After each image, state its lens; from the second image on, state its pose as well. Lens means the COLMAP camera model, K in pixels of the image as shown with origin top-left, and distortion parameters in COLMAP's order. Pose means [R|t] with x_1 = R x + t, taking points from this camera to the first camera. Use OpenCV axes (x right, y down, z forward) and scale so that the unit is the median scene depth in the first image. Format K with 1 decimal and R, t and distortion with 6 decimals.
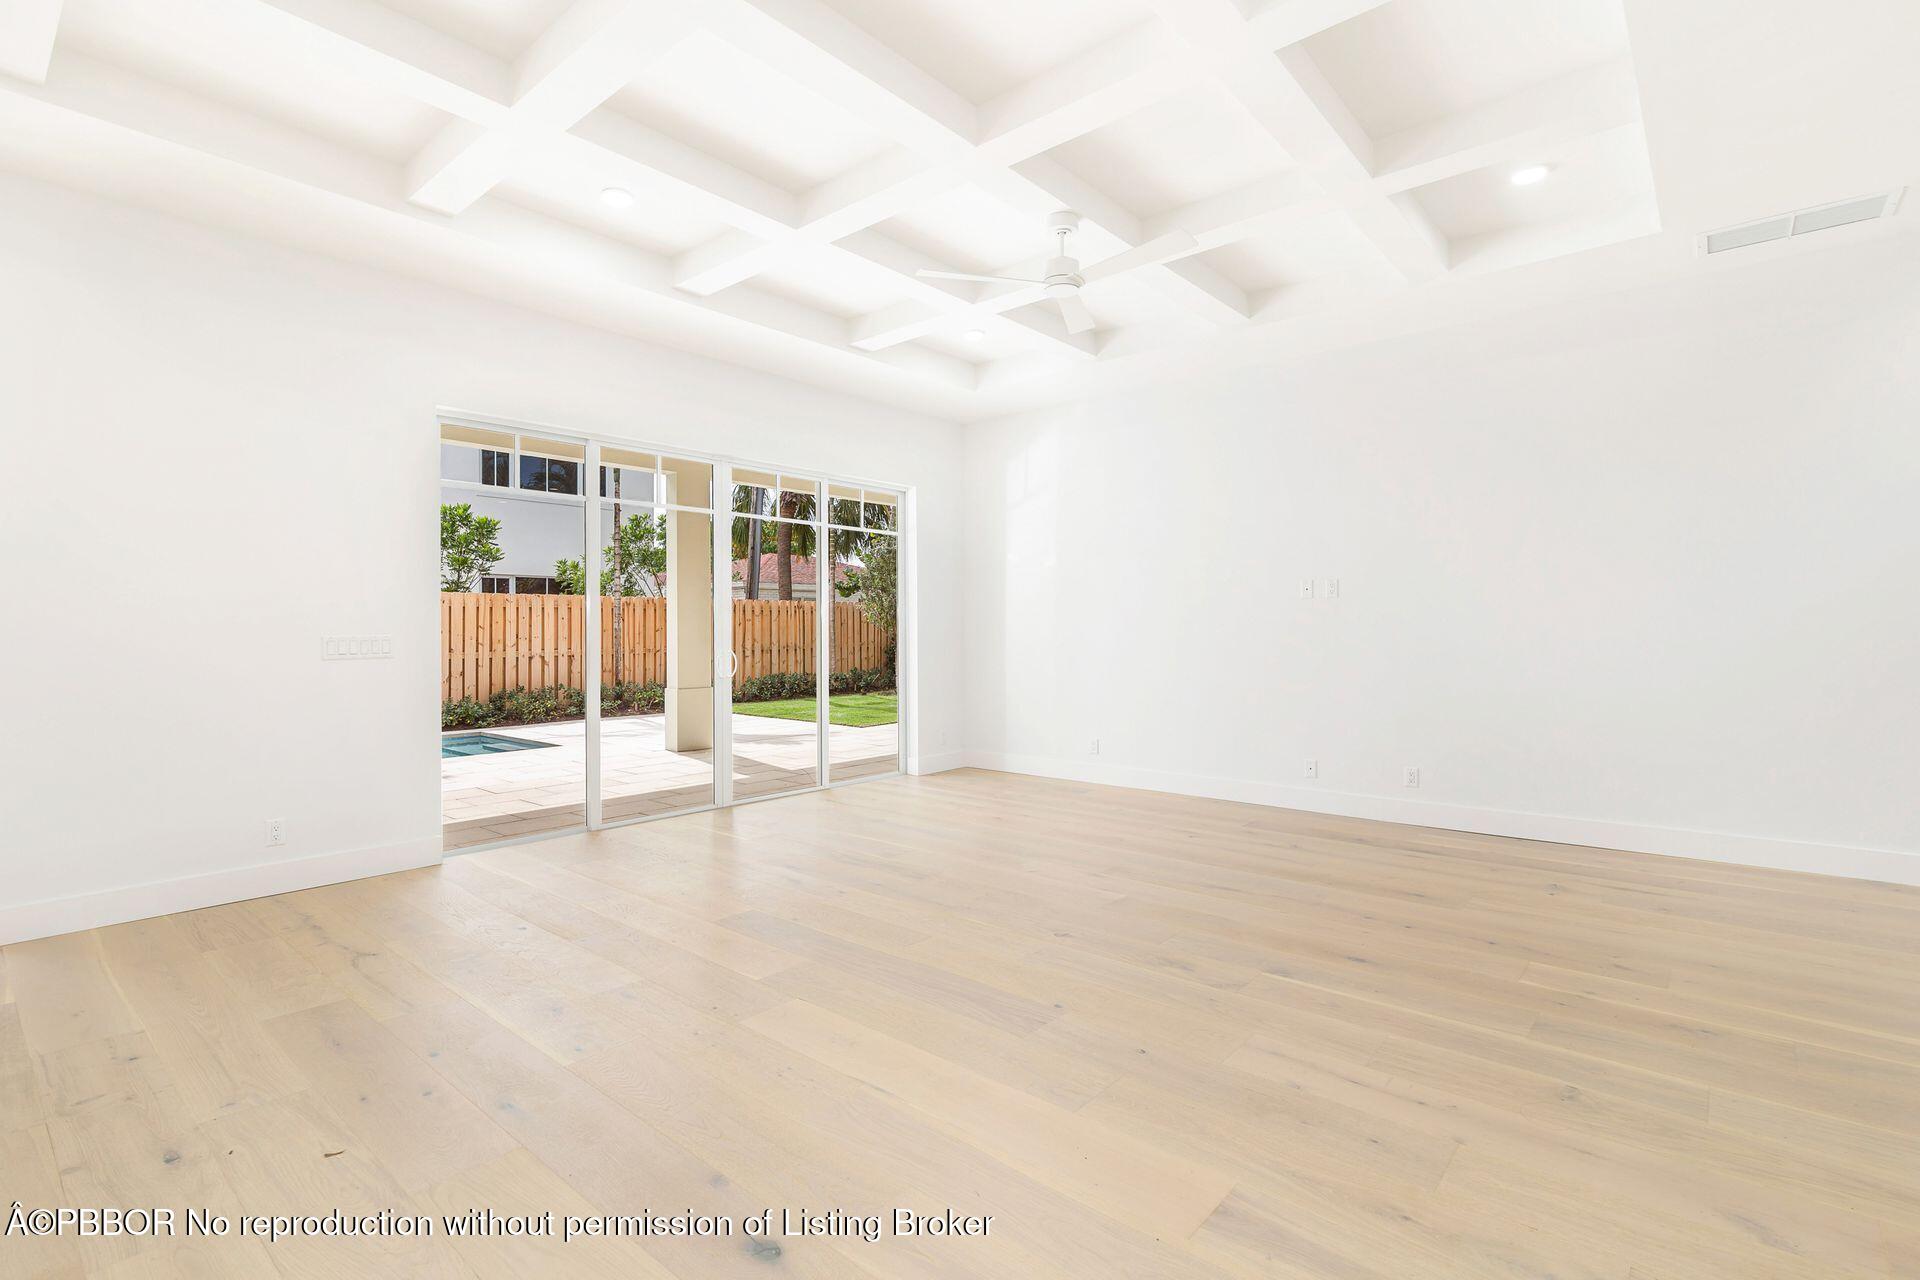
lens RADIAL K [[892.7, 0, 957.5], [0, 892.7, 597.4], [0, 0, 1]] dist [-0.002722, -0.000431]
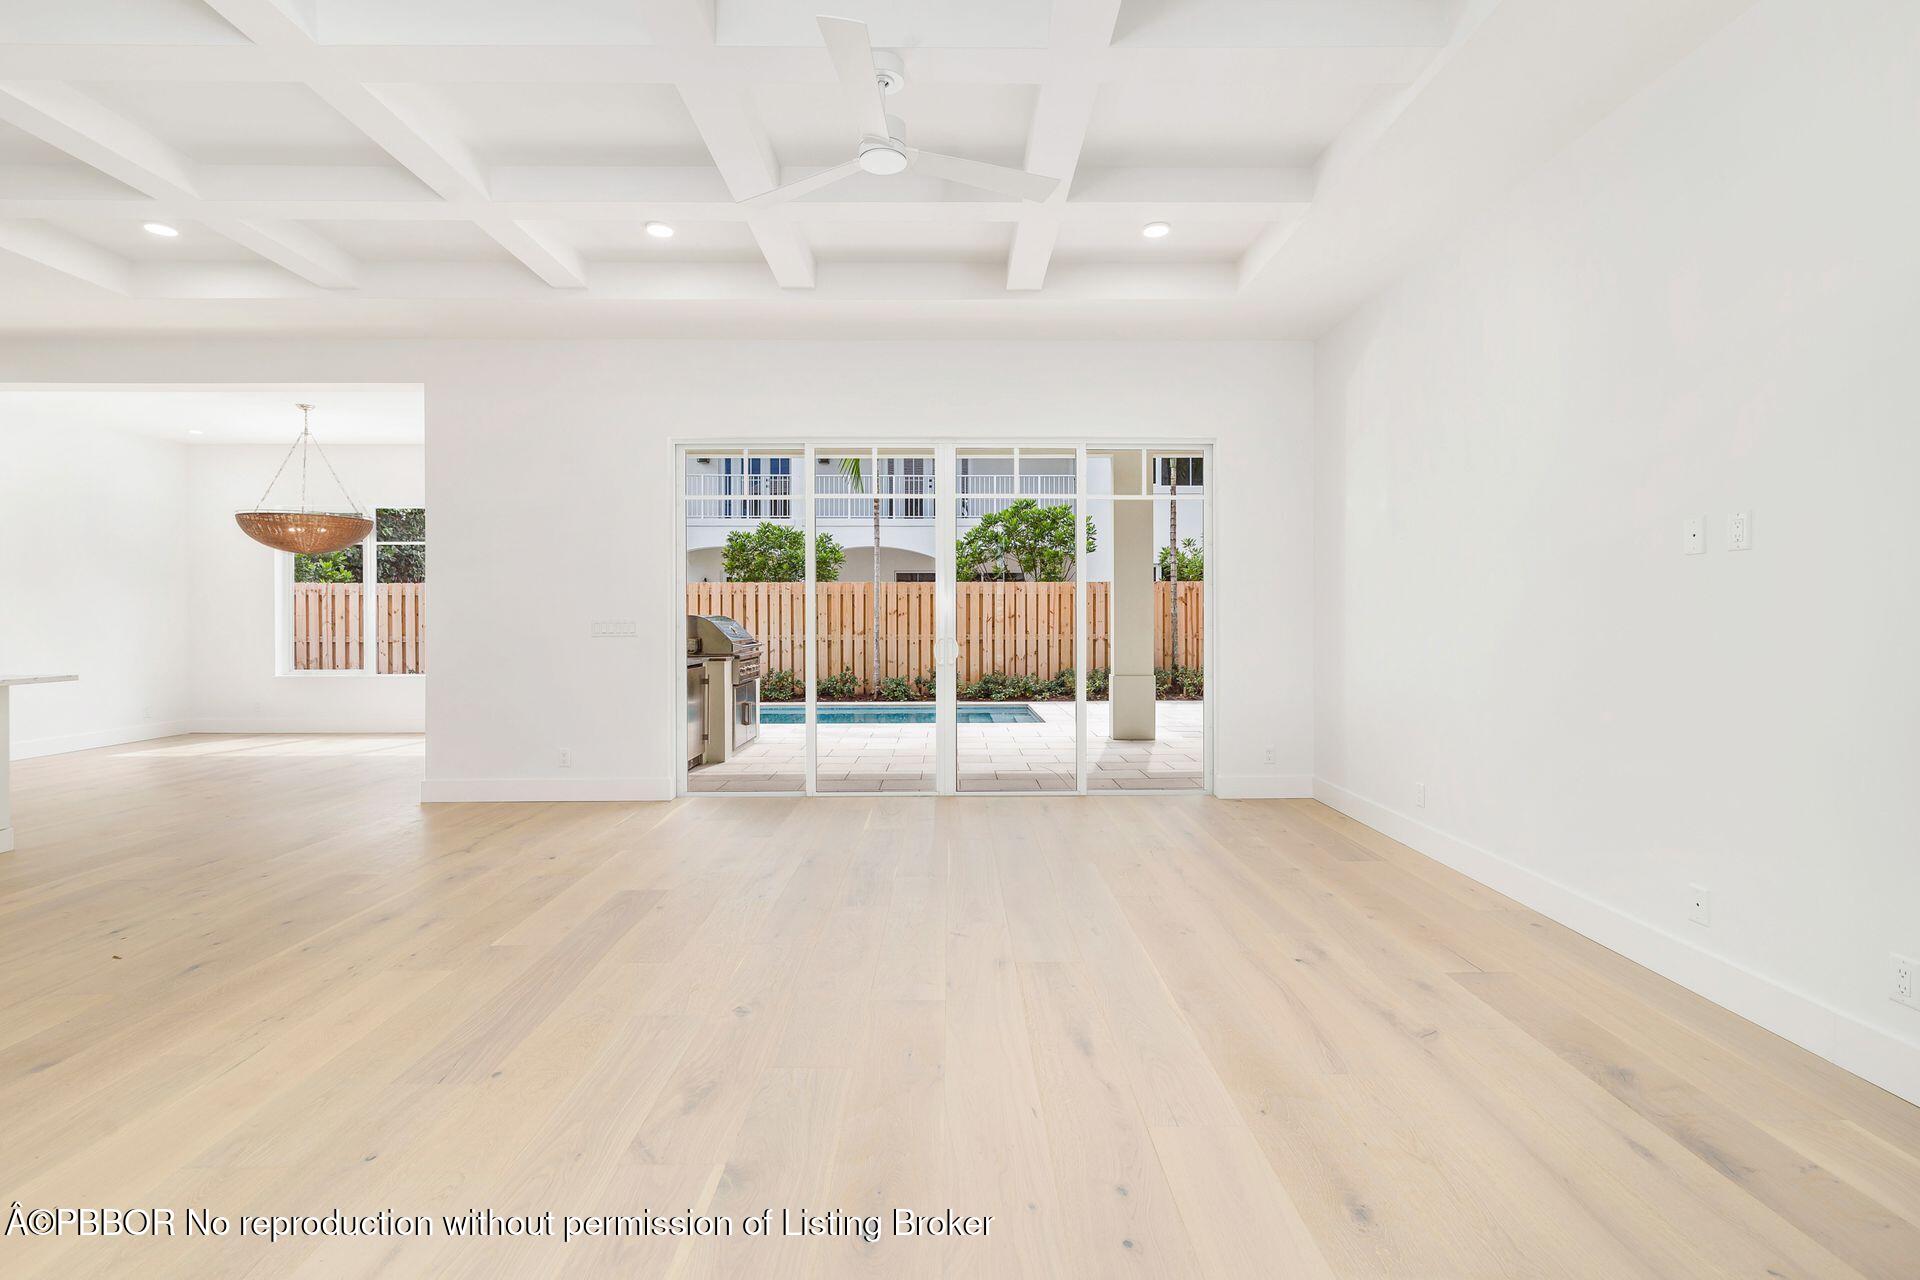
lens RADIAL K [[880.8, 0, 951.7], [0, 880.8, 622.1], [0, 0, 1]] dist [0.000806, -0.000050]
pose [[0.659554, 0.007868, -0.751616, 0.385440], [0.026791, 0.999064, 0.033968, 0.008228], [0.751179, -0.042540, 0.658726, 0.304971]]
